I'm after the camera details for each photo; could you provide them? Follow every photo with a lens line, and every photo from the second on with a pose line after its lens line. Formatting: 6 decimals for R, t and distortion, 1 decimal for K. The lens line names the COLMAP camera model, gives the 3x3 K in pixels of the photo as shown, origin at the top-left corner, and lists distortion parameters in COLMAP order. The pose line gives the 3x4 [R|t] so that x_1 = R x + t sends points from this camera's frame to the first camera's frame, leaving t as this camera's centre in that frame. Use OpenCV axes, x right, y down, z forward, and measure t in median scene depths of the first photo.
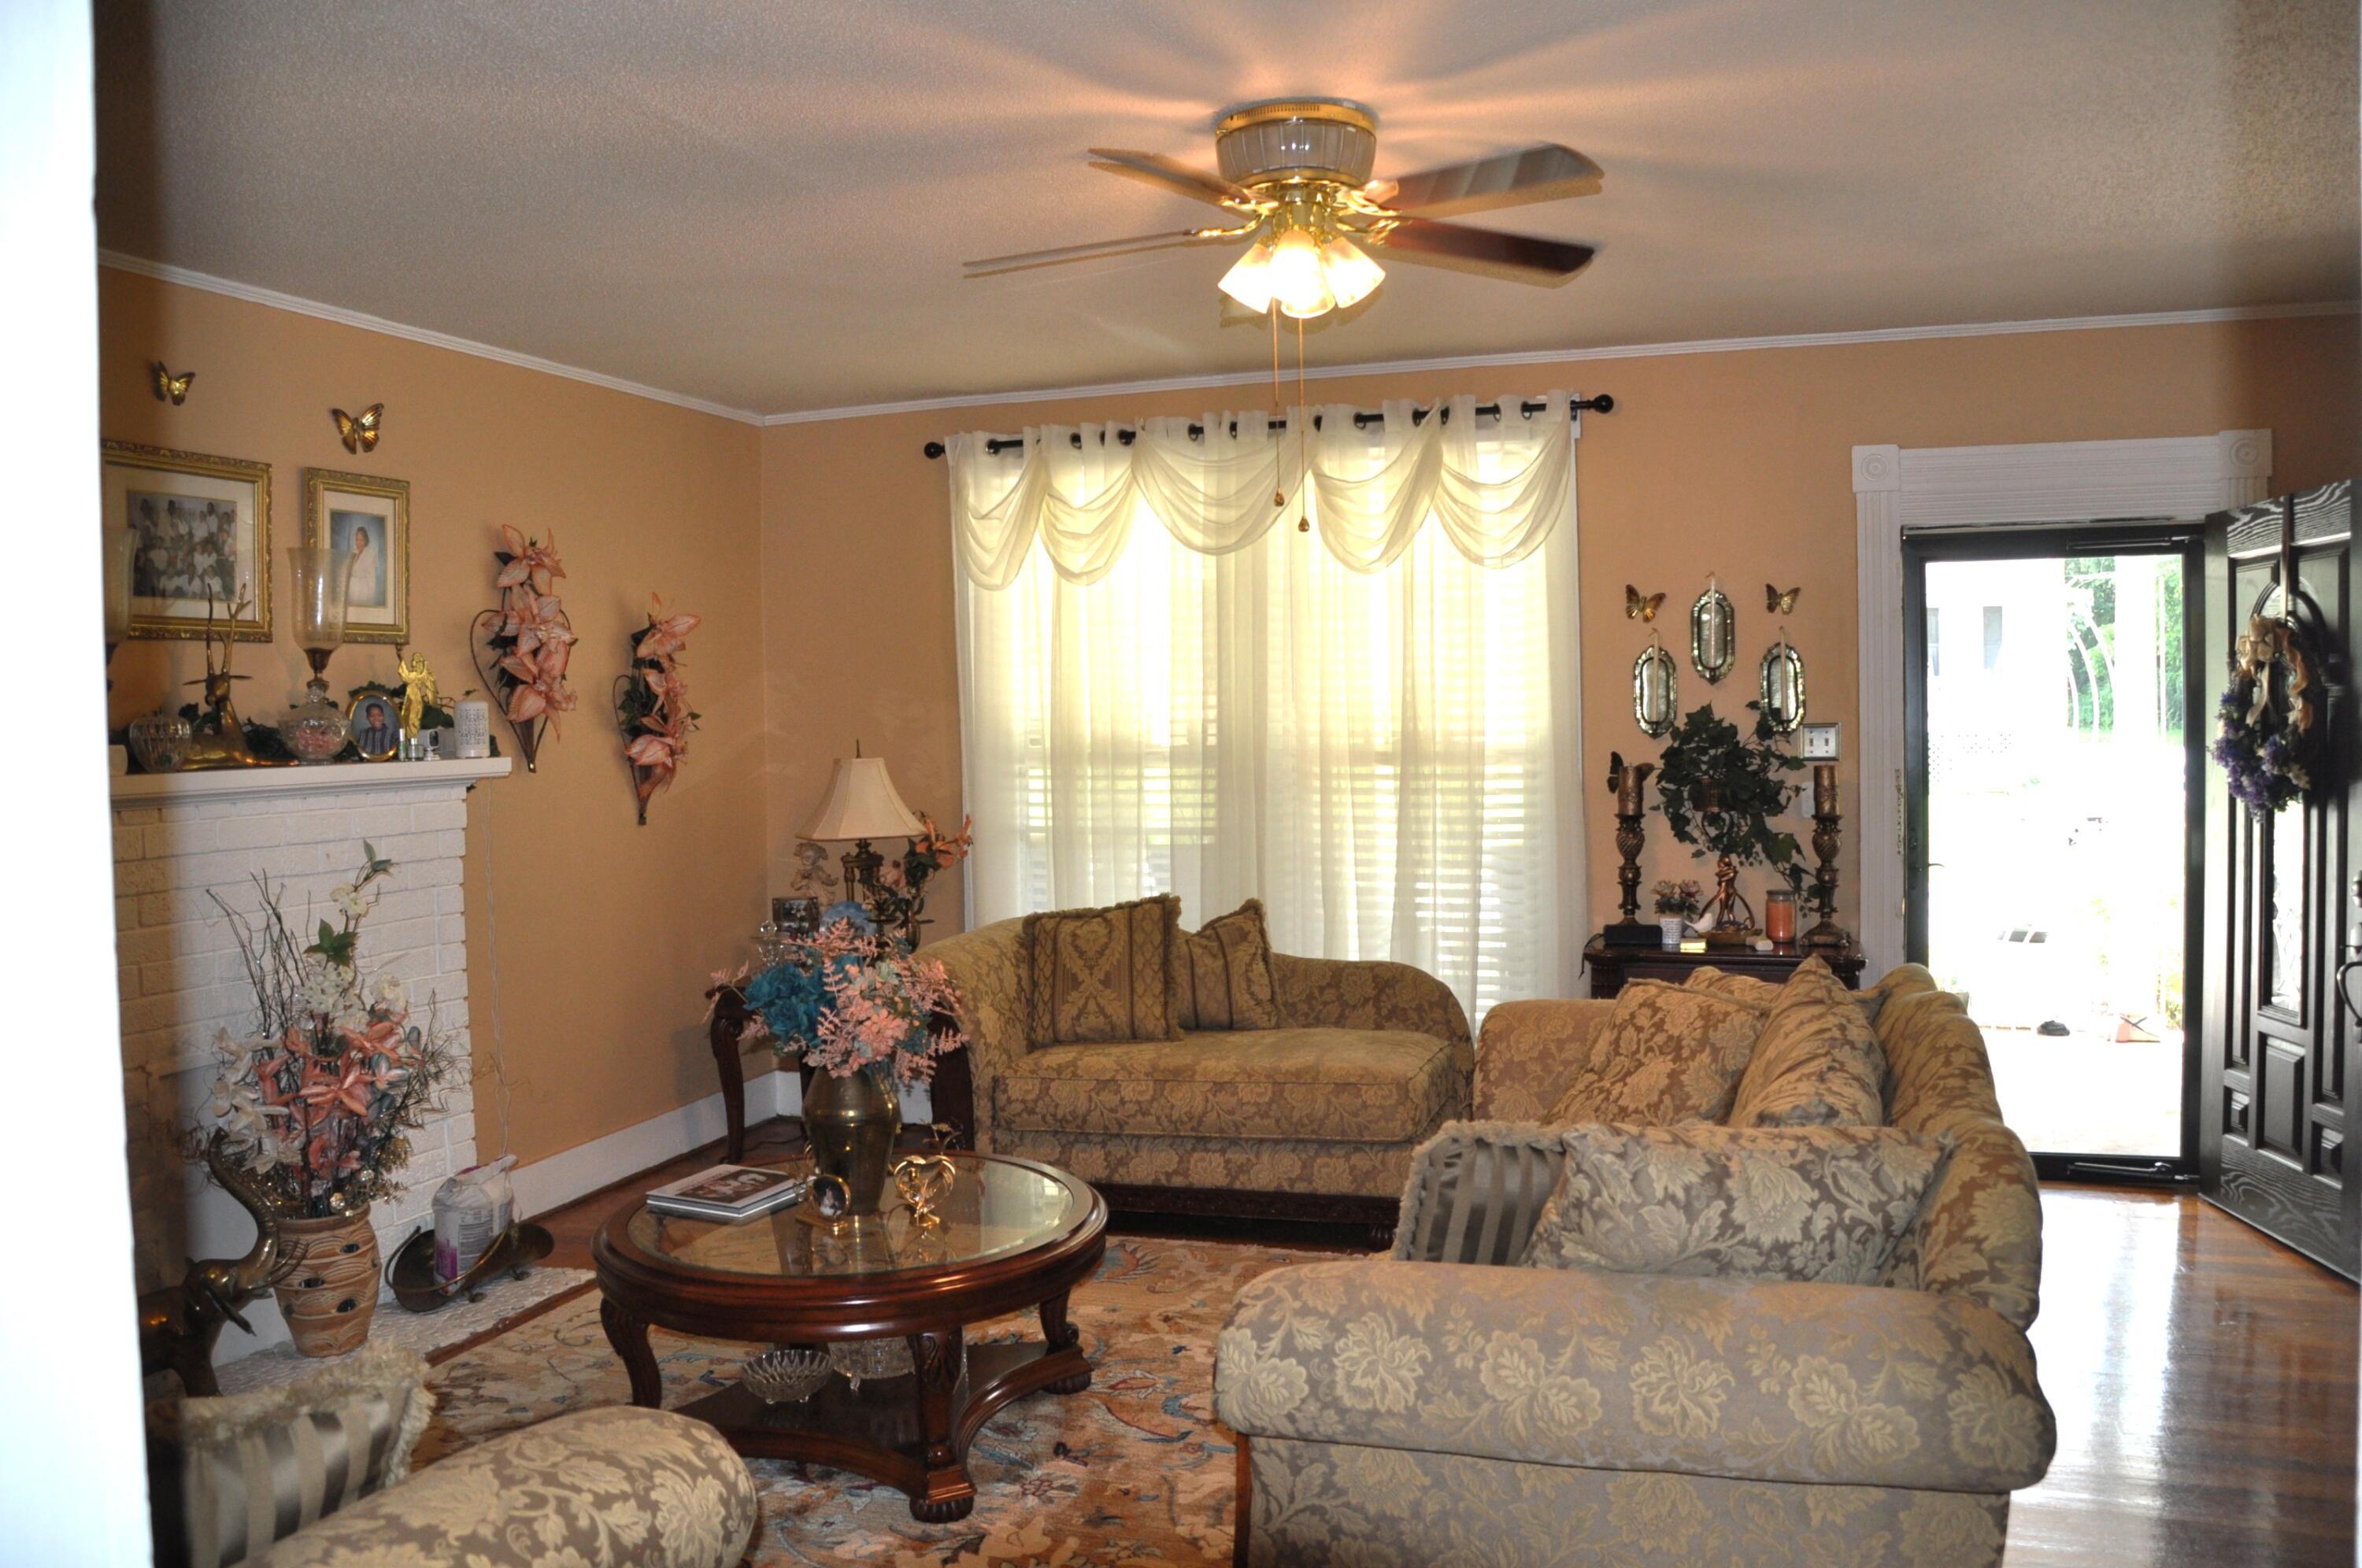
lens RADIAL K [[1840.7, 0, 1181.0], [0, 1840.7, 784.0], [0, 0, 1]] dist [-0.006527, -0.003307]
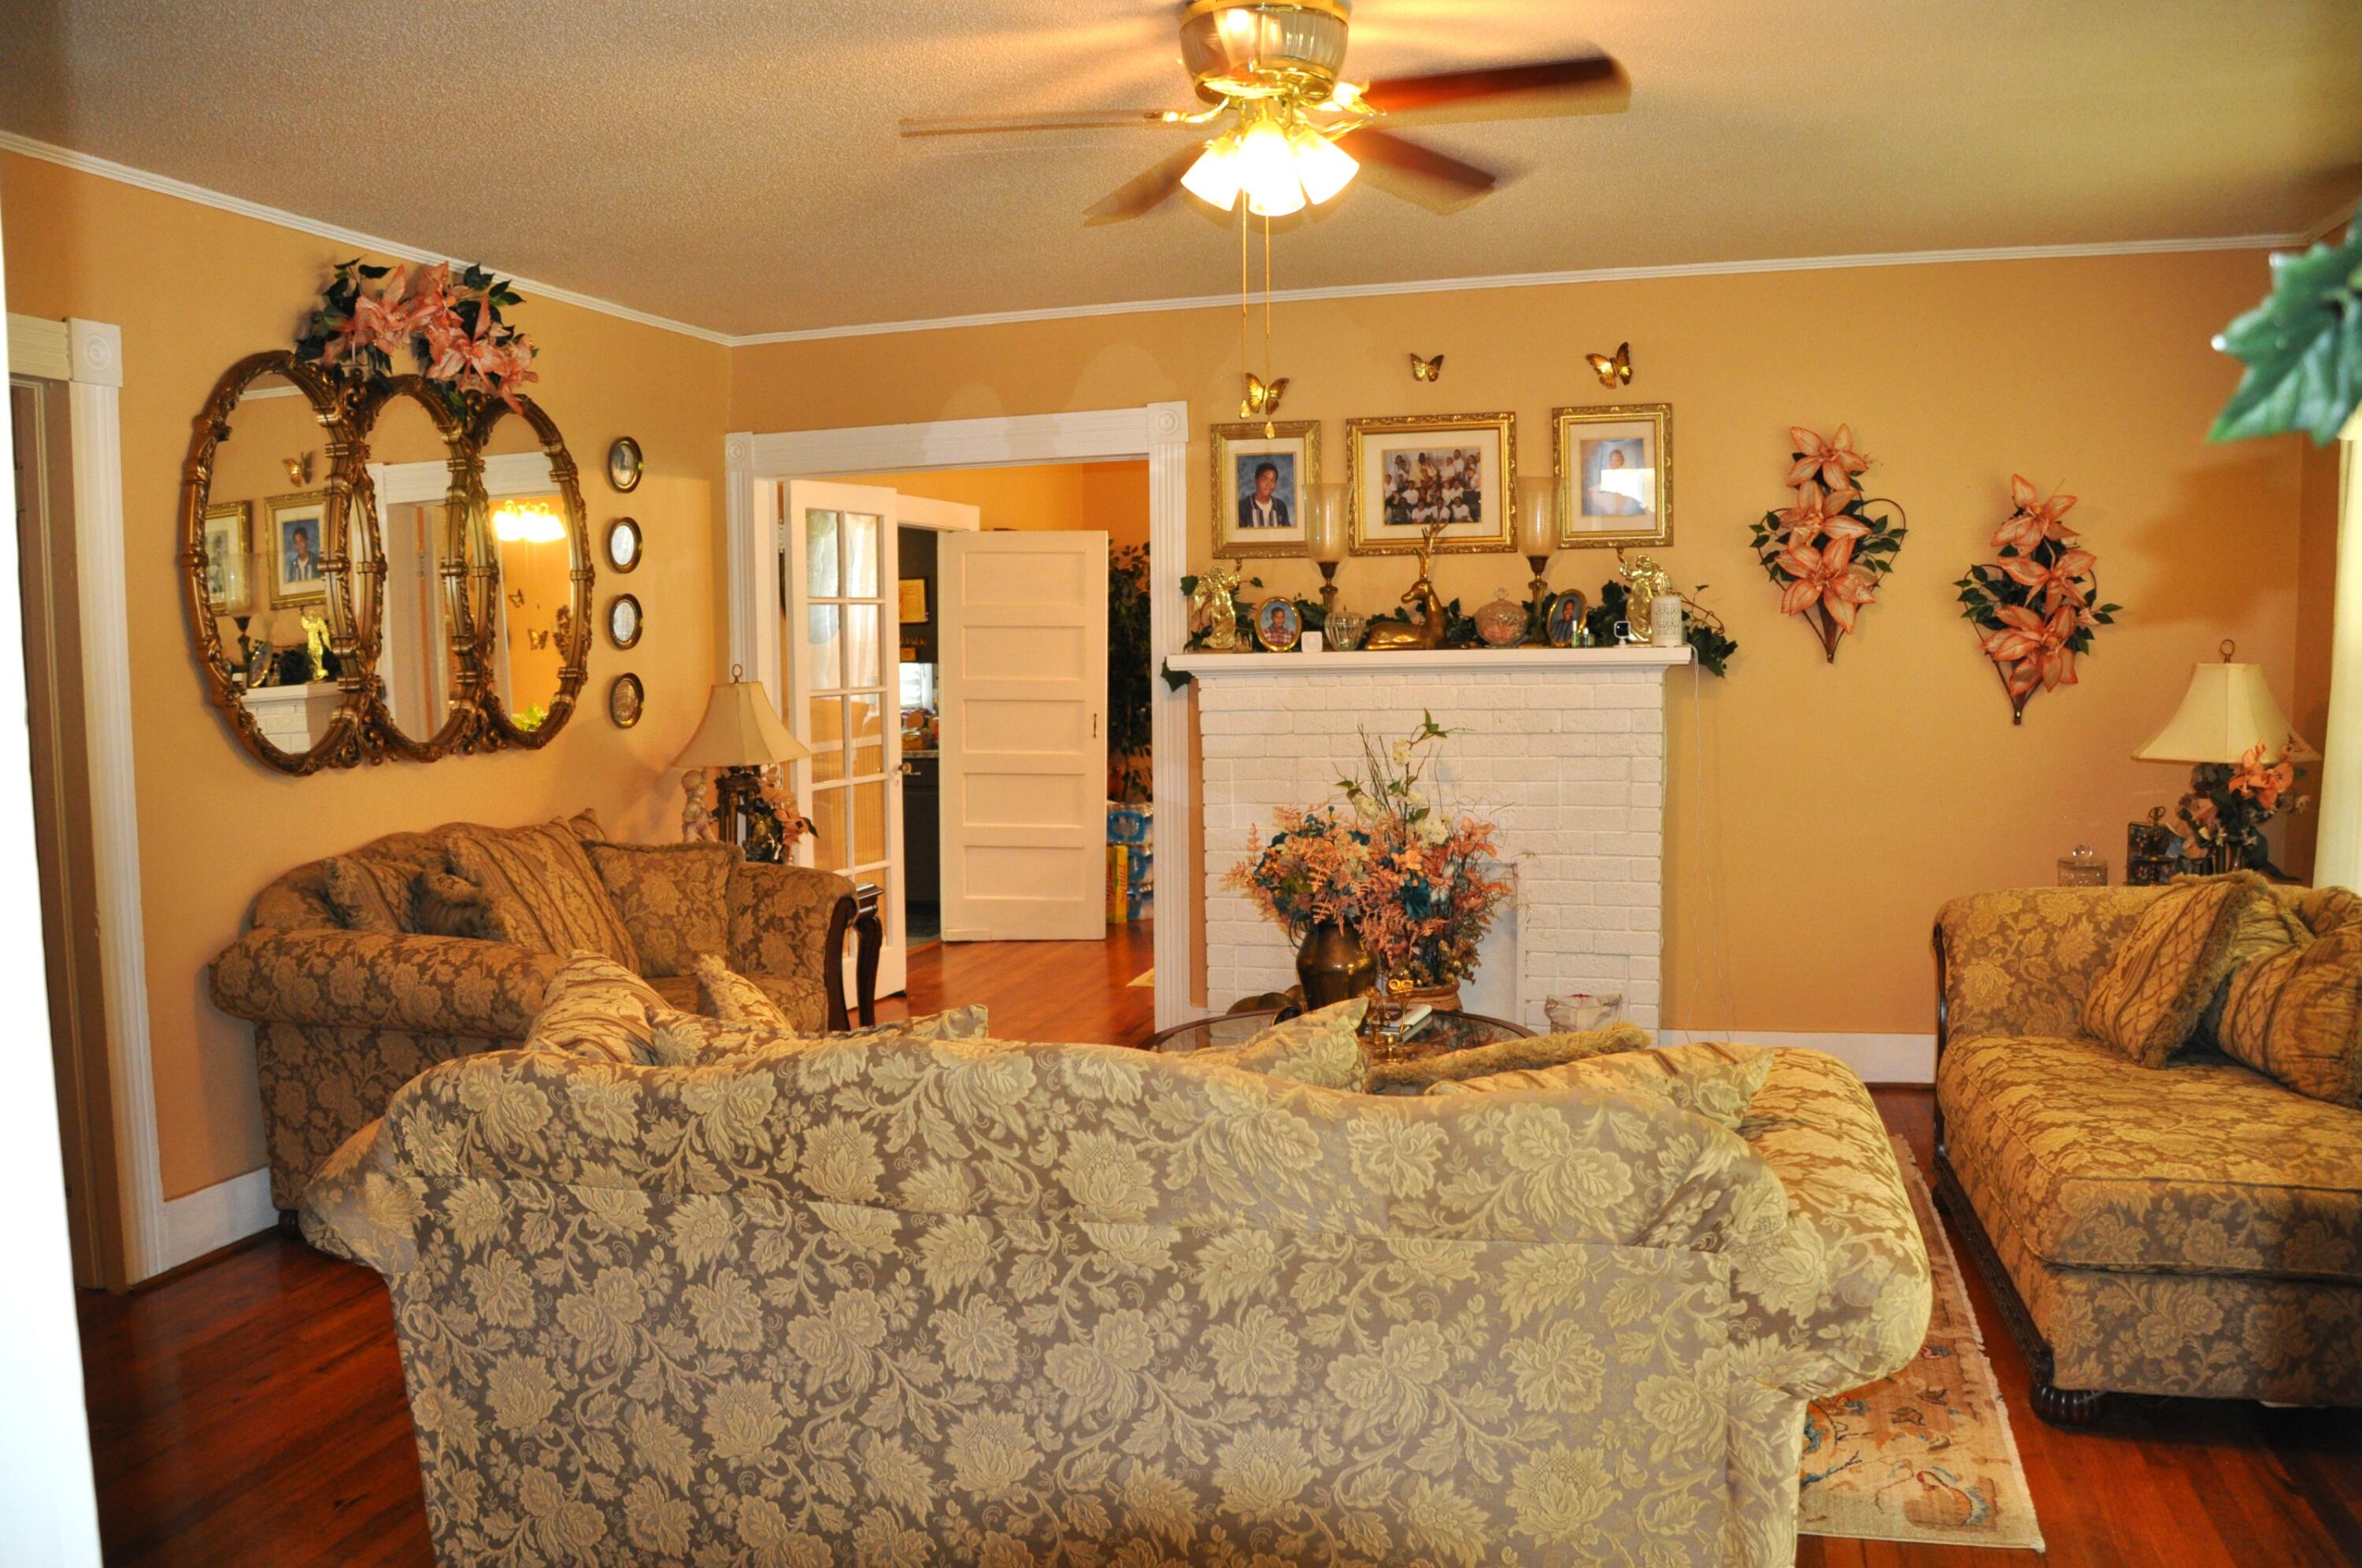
lens RADIAL K [[1840.7, 0, 1181.0], [0, 1840.7, 784.0], [0, 0, 1]] dist [-0.006527, -0.003307]
pose [[0.066033, 0.098155, -0.992978, 0.777069], [-0.034696, 0.994774, 0.096025, -0.030257], [0.997214, 0.028111, 0.069094, 0.671469]]
